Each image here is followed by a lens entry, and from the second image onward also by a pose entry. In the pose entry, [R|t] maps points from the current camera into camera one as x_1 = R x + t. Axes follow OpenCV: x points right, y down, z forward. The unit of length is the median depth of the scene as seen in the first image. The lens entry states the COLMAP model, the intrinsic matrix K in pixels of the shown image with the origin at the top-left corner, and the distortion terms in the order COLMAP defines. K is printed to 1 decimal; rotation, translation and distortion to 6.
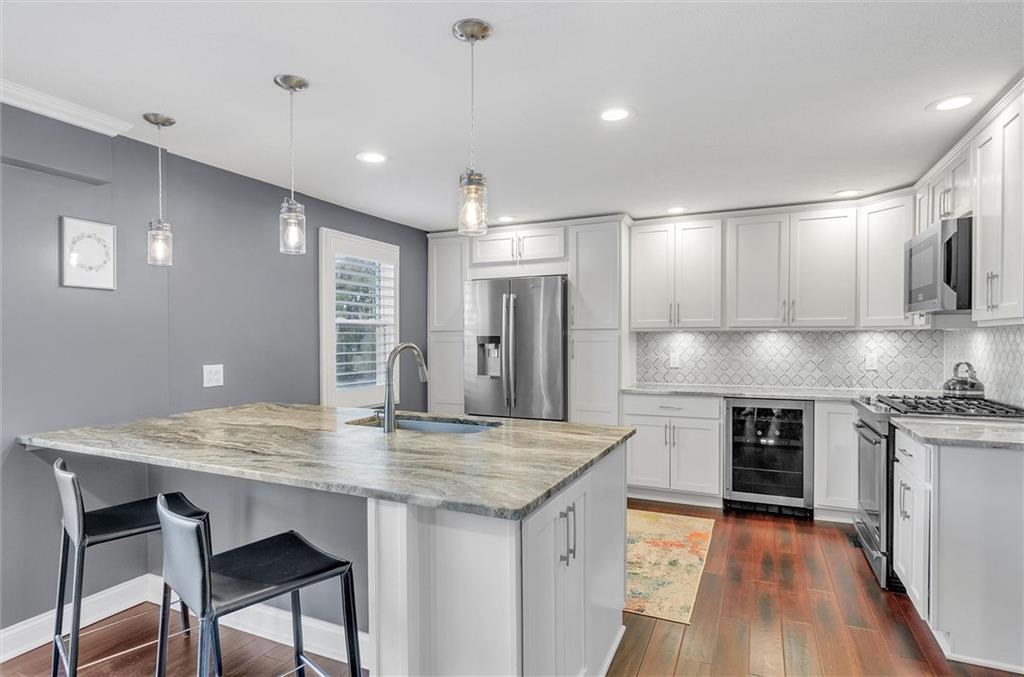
lens RADIAL K [[553.8, 0, 511.0], [0, 553.8, 369.3], [0, 0, 1]] dist [-0.001032, 0.000001]
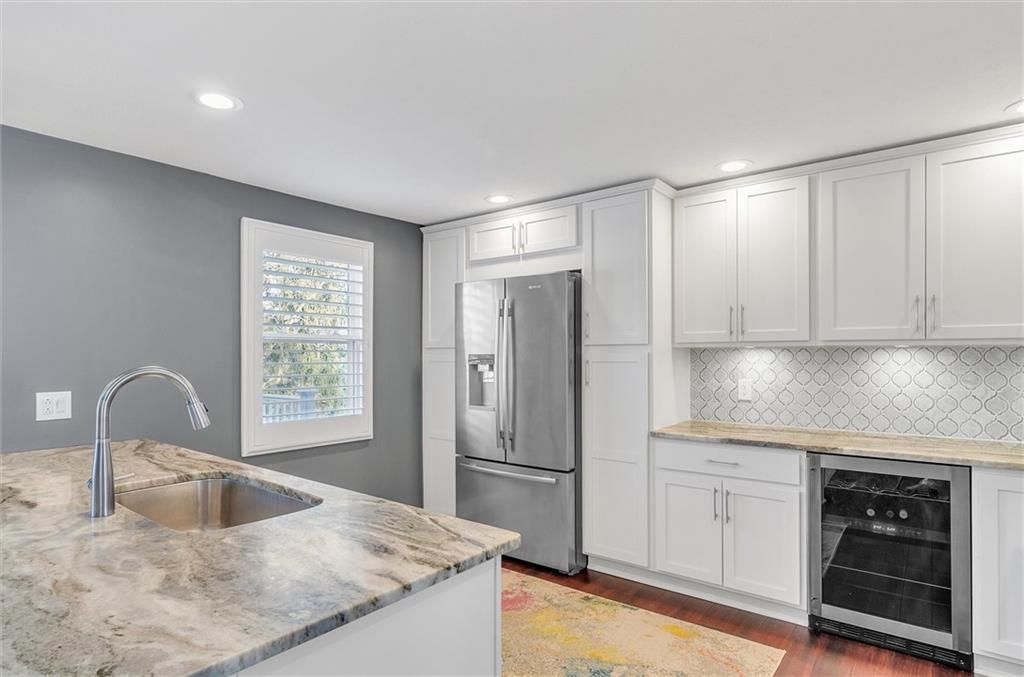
lens RADIAL K [[553.8, 0, 511.0], [0, 553.8, 369.3], [0, 0, 1]] dist [-0.001032, 0.000001]
pose [[0.970834, 0.007551, -0.239634, 0.192787], [-0.014435, 0.999532, -0.026986, -0.020121], [0.239318, 0.029658, 0.970488, 0.283183]]
